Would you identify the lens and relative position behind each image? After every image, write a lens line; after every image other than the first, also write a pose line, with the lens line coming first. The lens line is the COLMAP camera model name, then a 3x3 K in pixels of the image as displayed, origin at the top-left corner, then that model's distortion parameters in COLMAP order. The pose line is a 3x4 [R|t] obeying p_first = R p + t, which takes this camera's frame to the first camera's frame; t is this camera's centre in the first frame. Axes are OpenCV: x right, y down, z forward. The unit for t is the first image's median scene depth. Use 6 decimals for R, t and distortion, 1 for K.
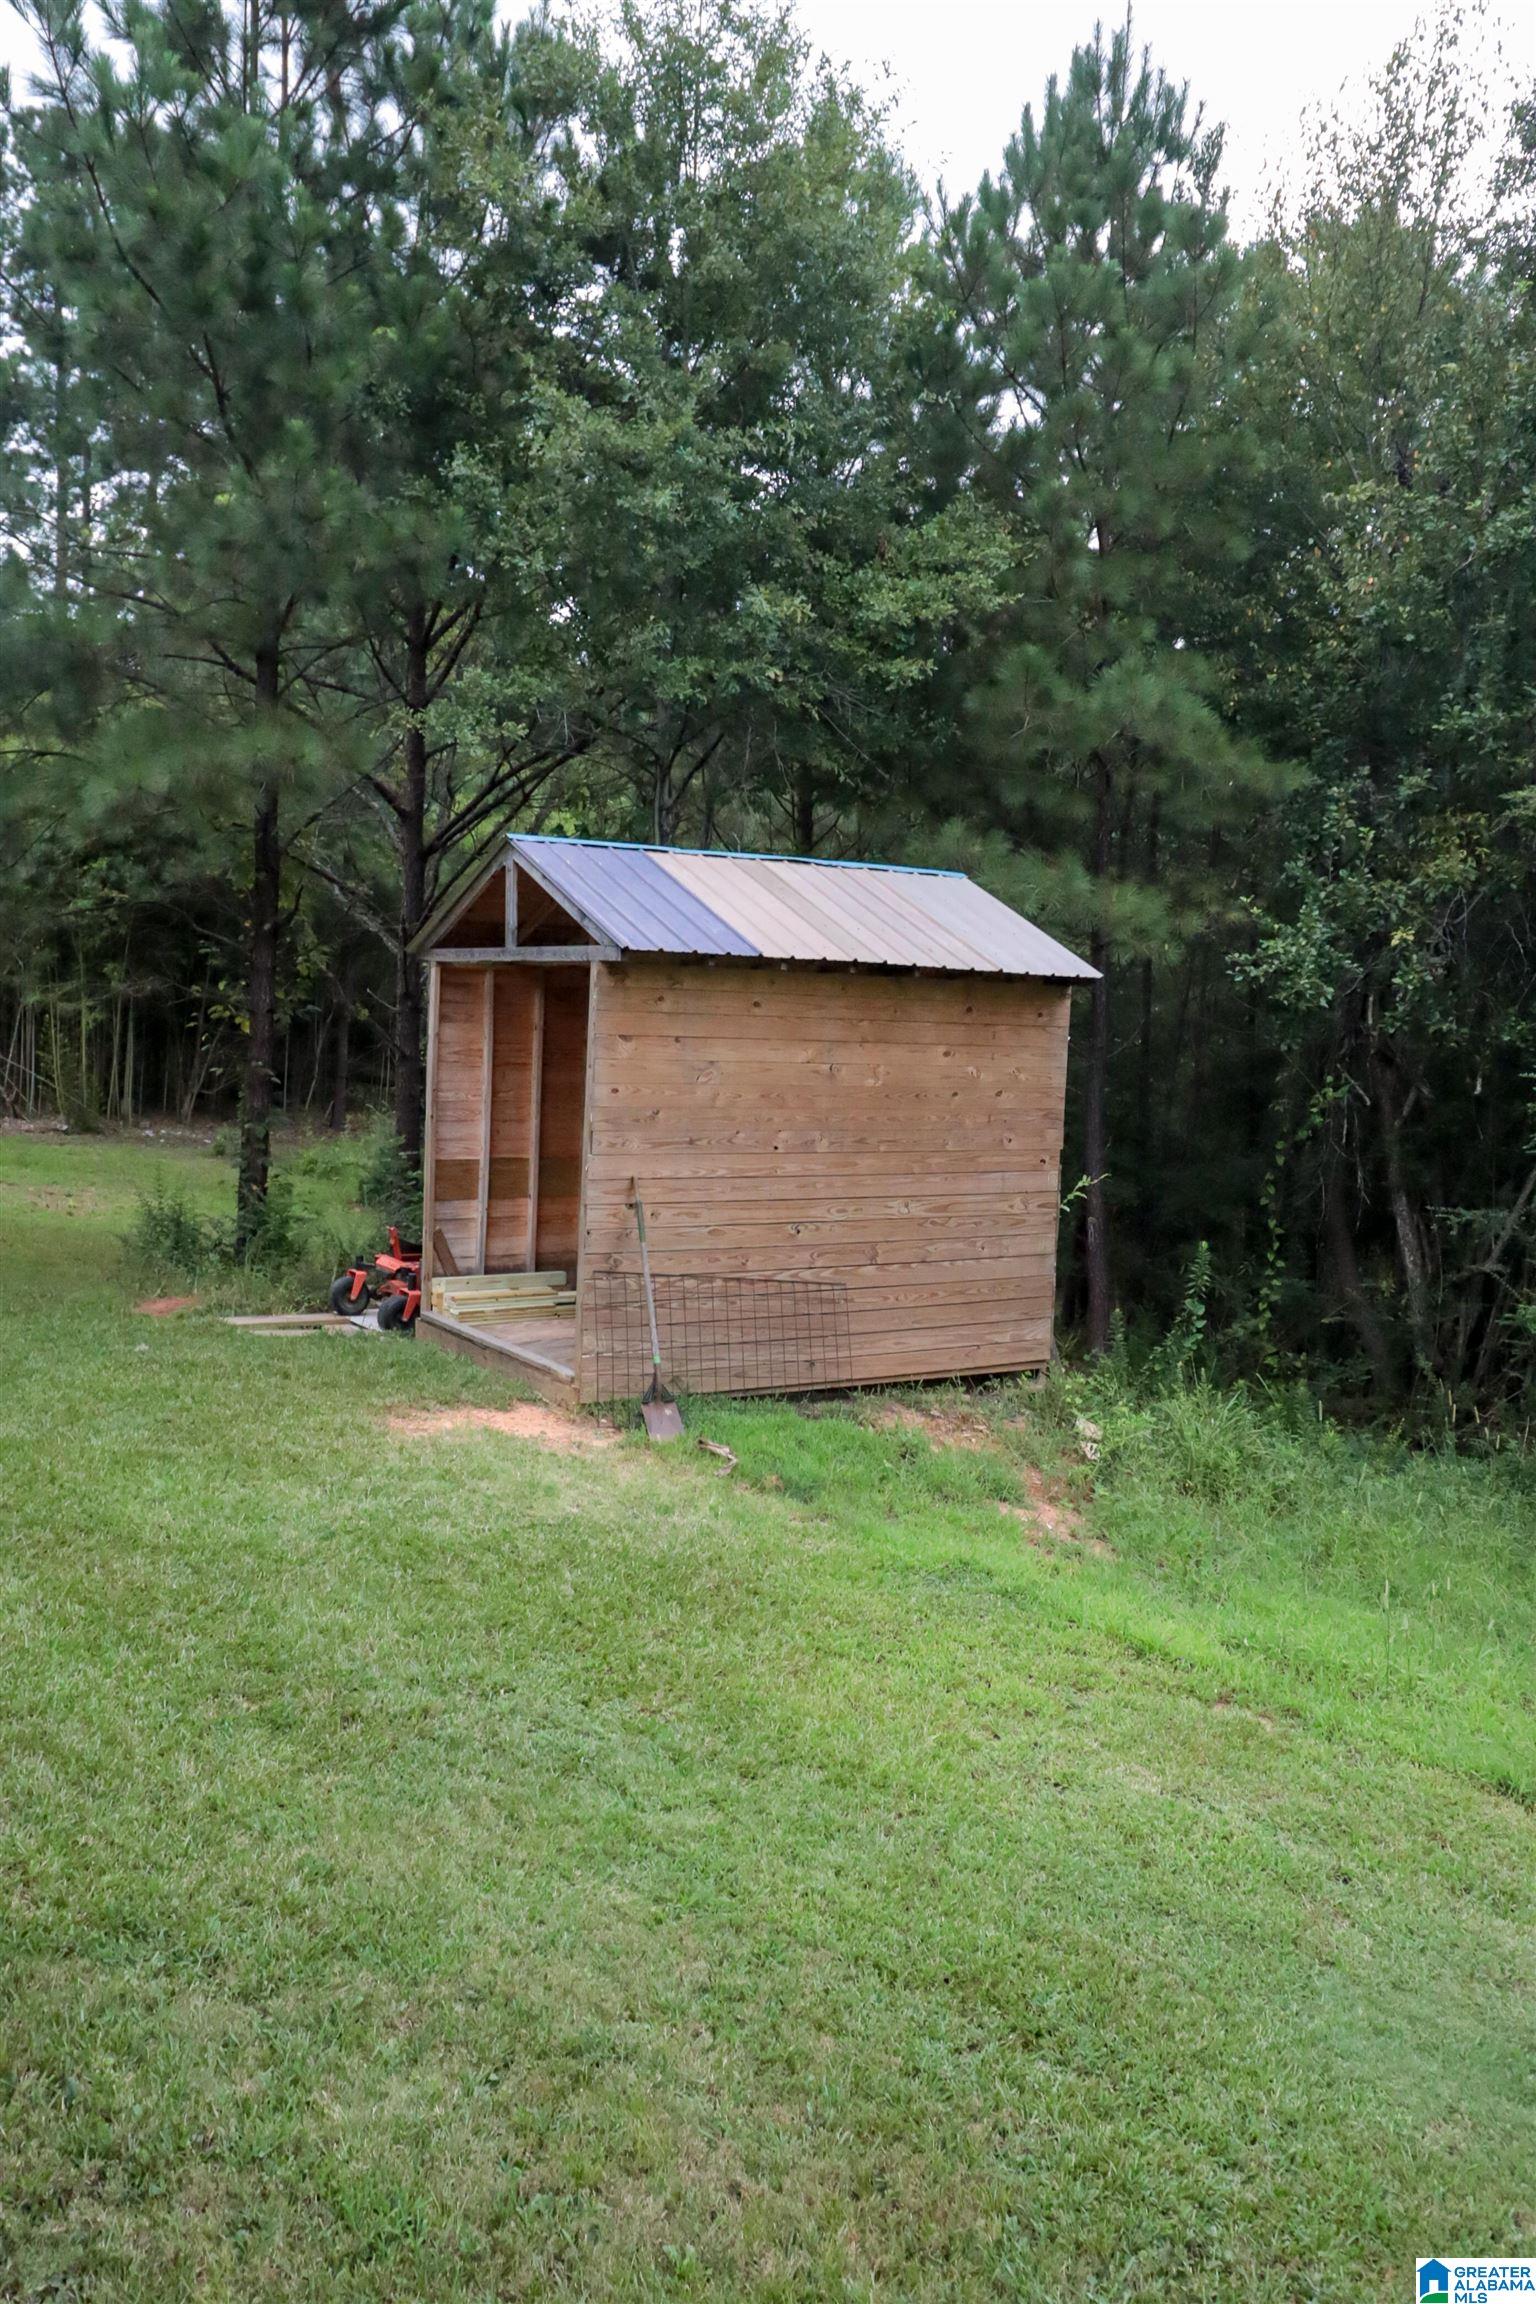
lens RADIAL K [[1745.9, 0, 772.6], [0, 1745.9, 1148.8], [0, 0, 1]] dist [-0.012568, -0.002188]
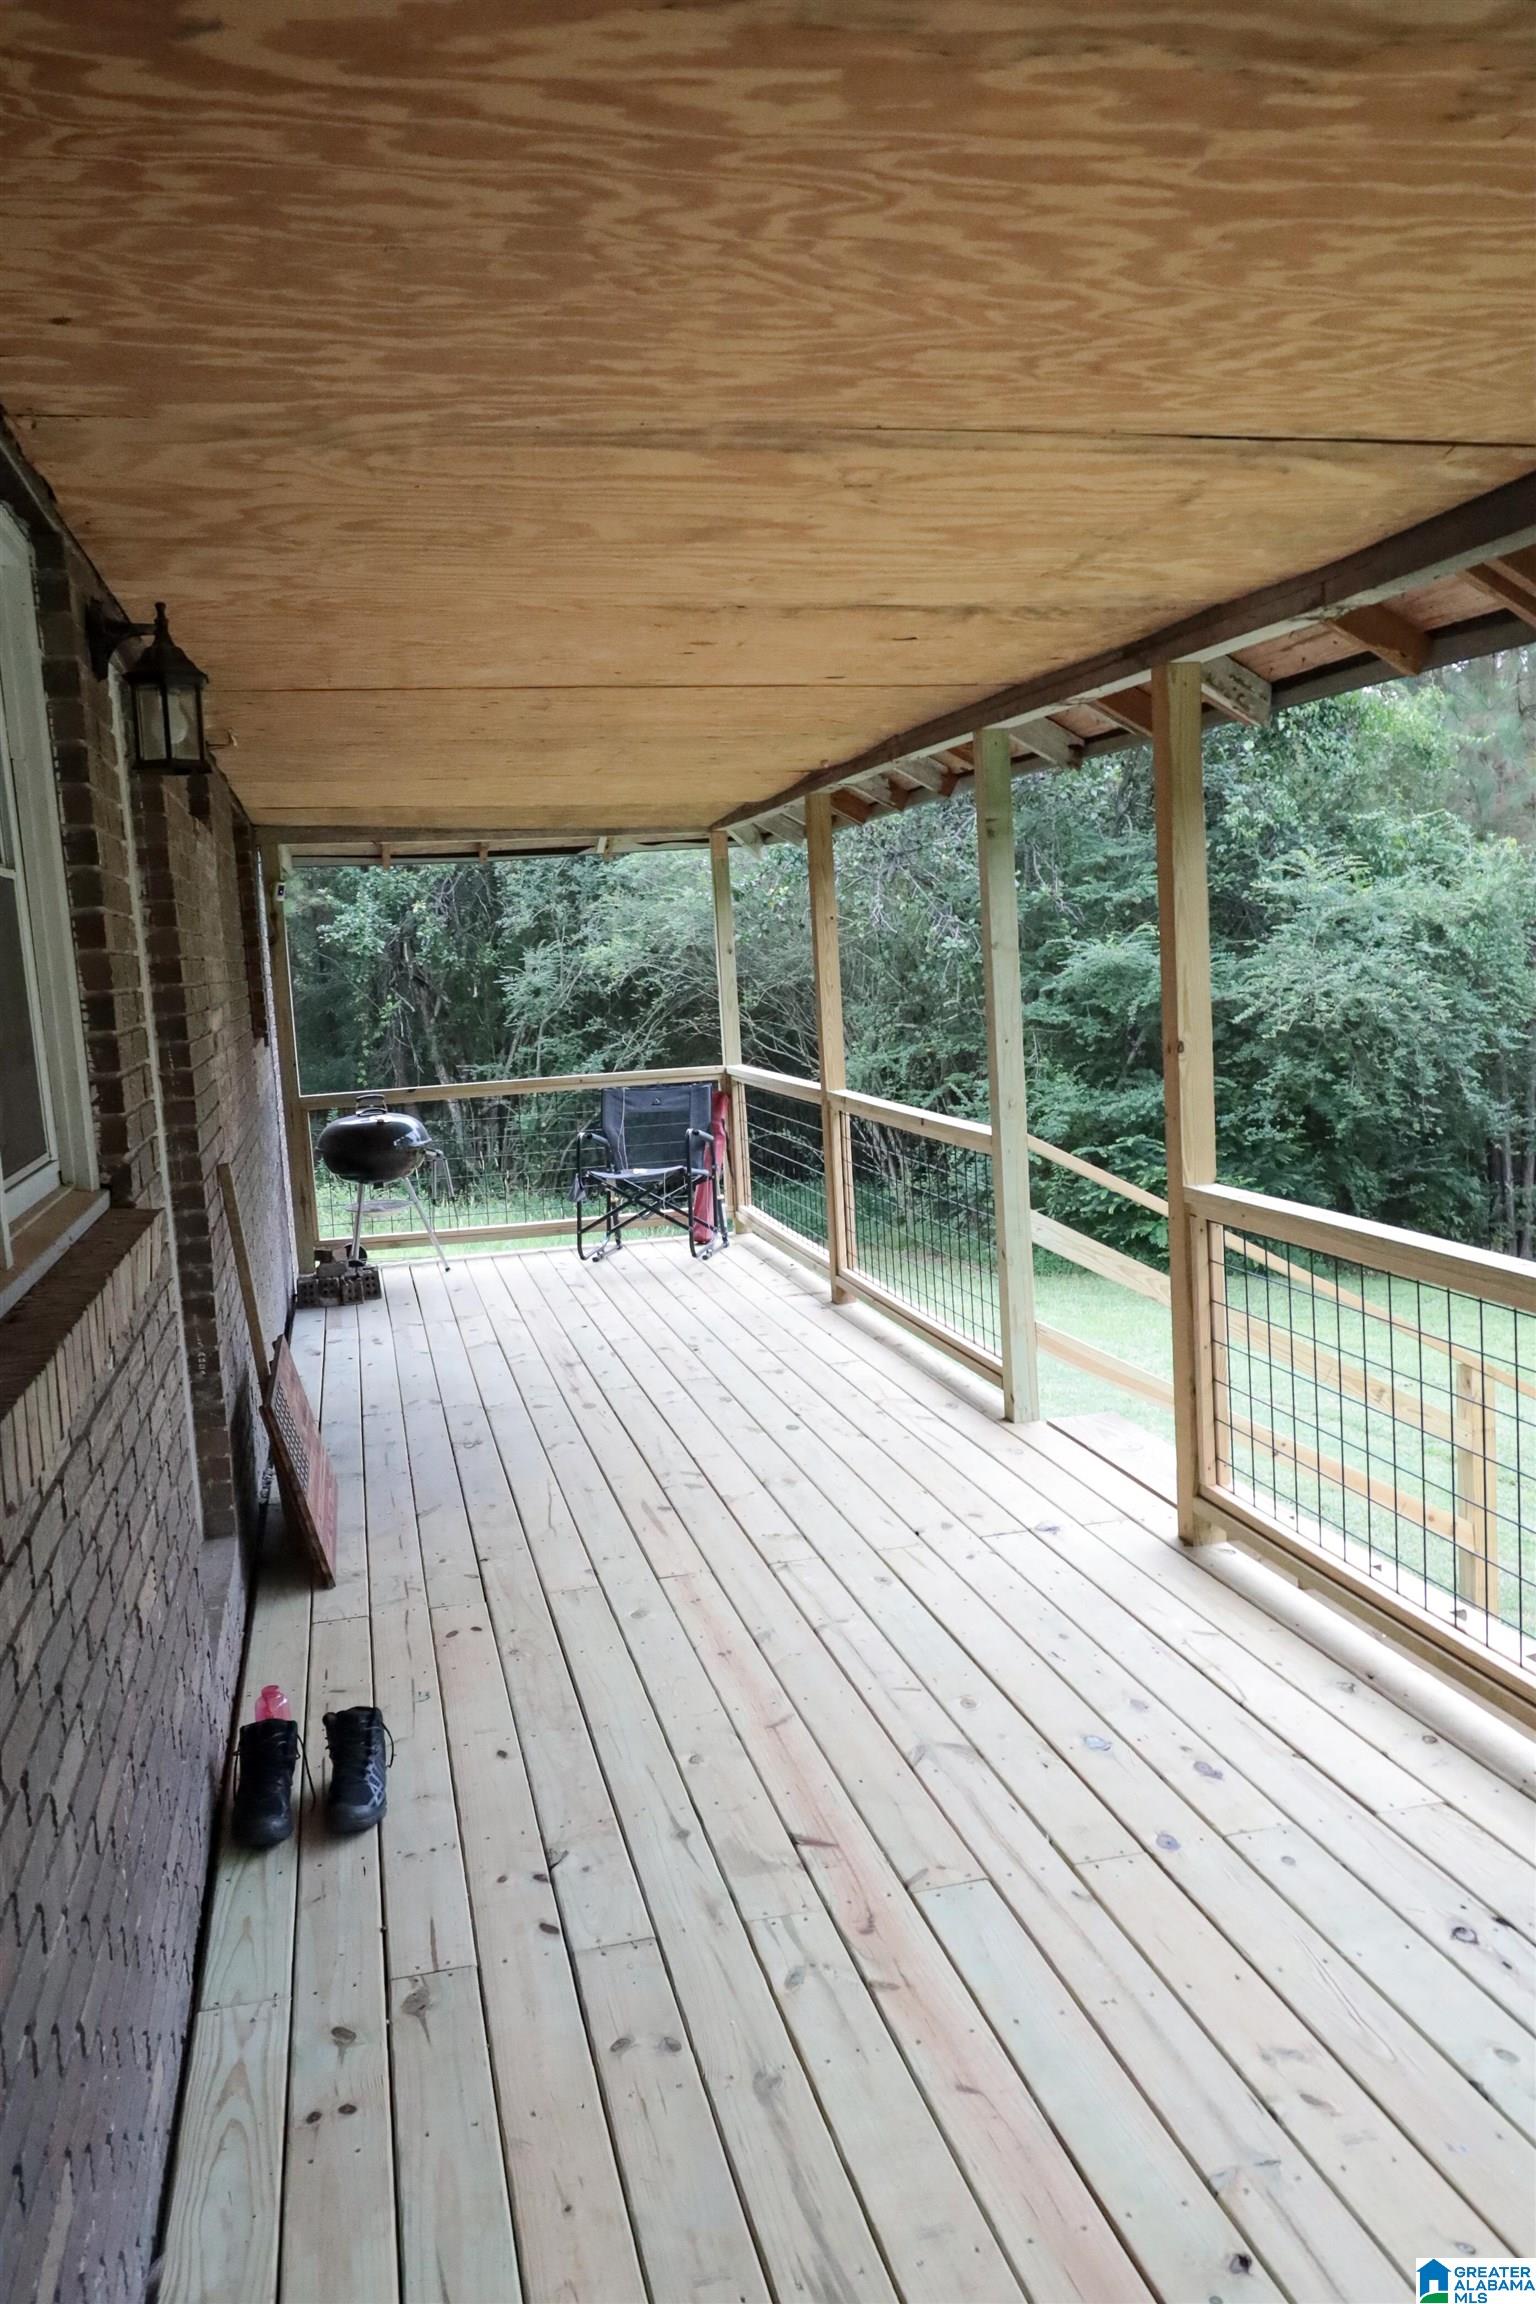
lens RADIAL K [[1789.7, 0, 765.2], [0, 1789.7, 1157.6], [0, 0, 1]] dist [-0.005519, 0.012404]
pose [[0.854311, -0.149696, 0.497739, -0.233588], [0.135335, 0.988662, 0.065056, 0.046862], [-0.501834, 0.011784, 0.864884, -0.617304]]
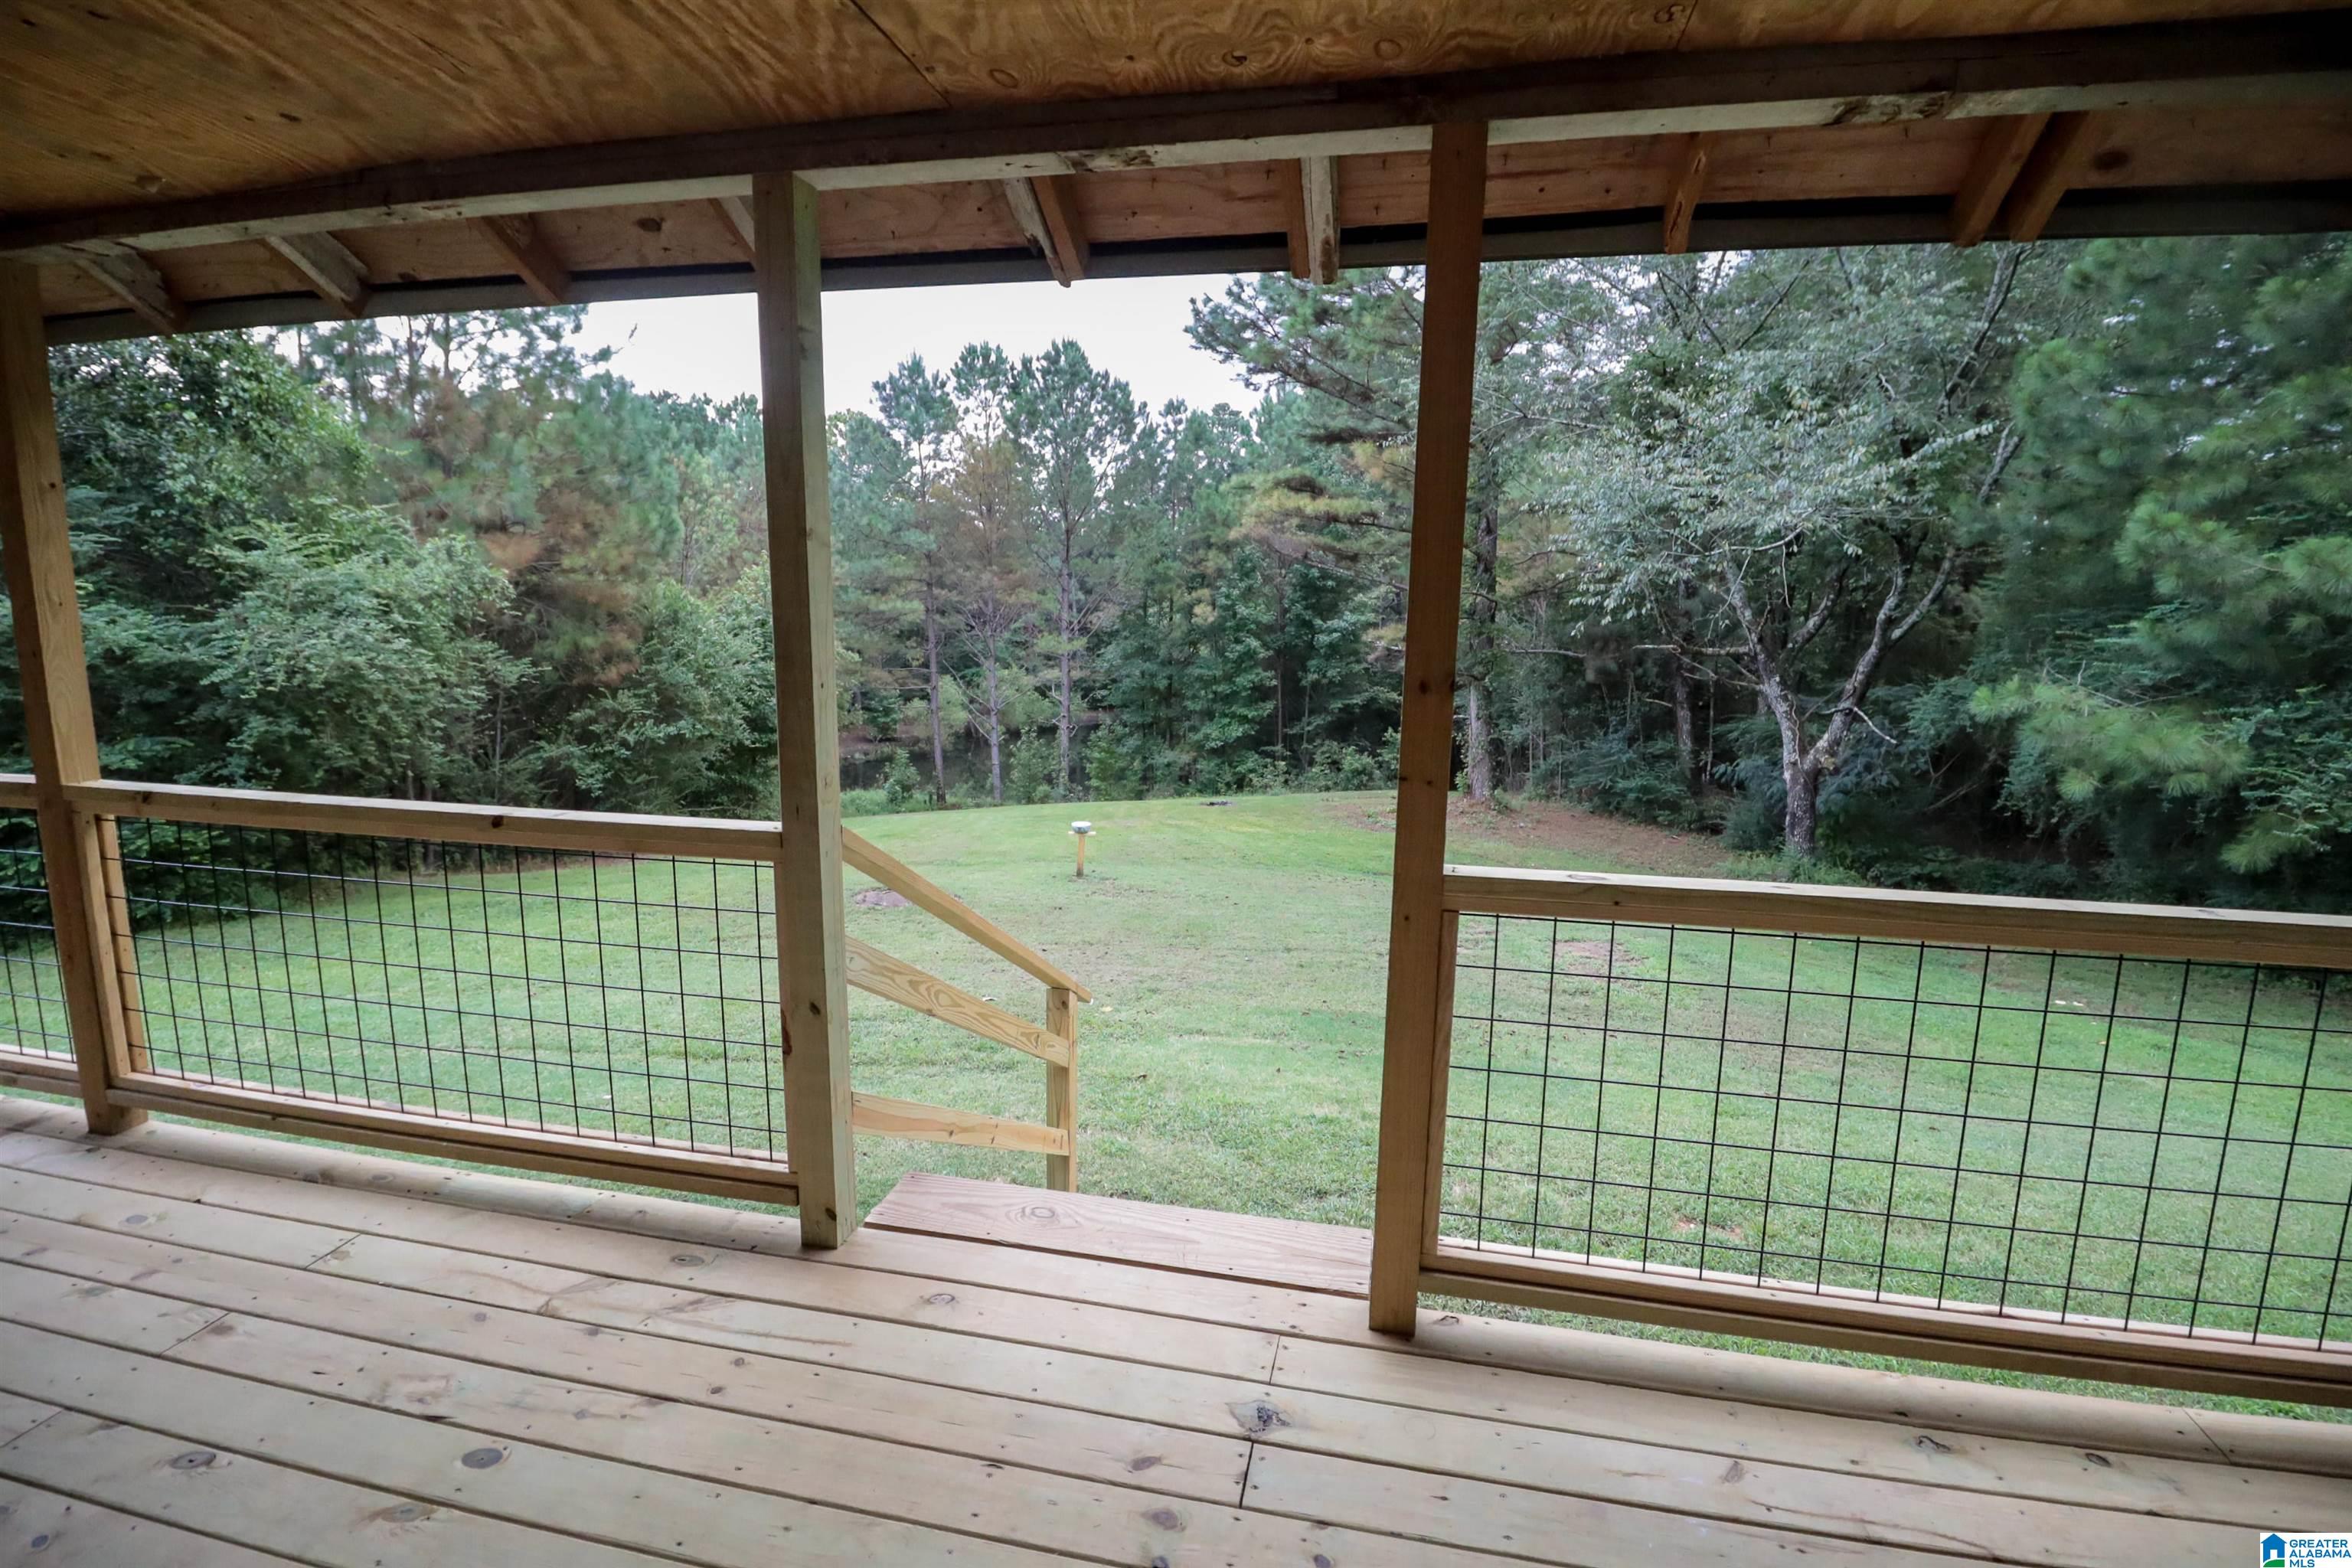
lens RADIAL K [[1081.5, 0, 1186.6], [0, 1081.5, 764.0], [0, 0, 1]] dist [-0.012839, -0.001585]
pose [[-0.094369, -0.183230, 0.978530, -0.154501], [0.069009, 0.979348, 0.190038, 0.039698], [-0.993143, 0.085461, -0.079775, -0.365847]]
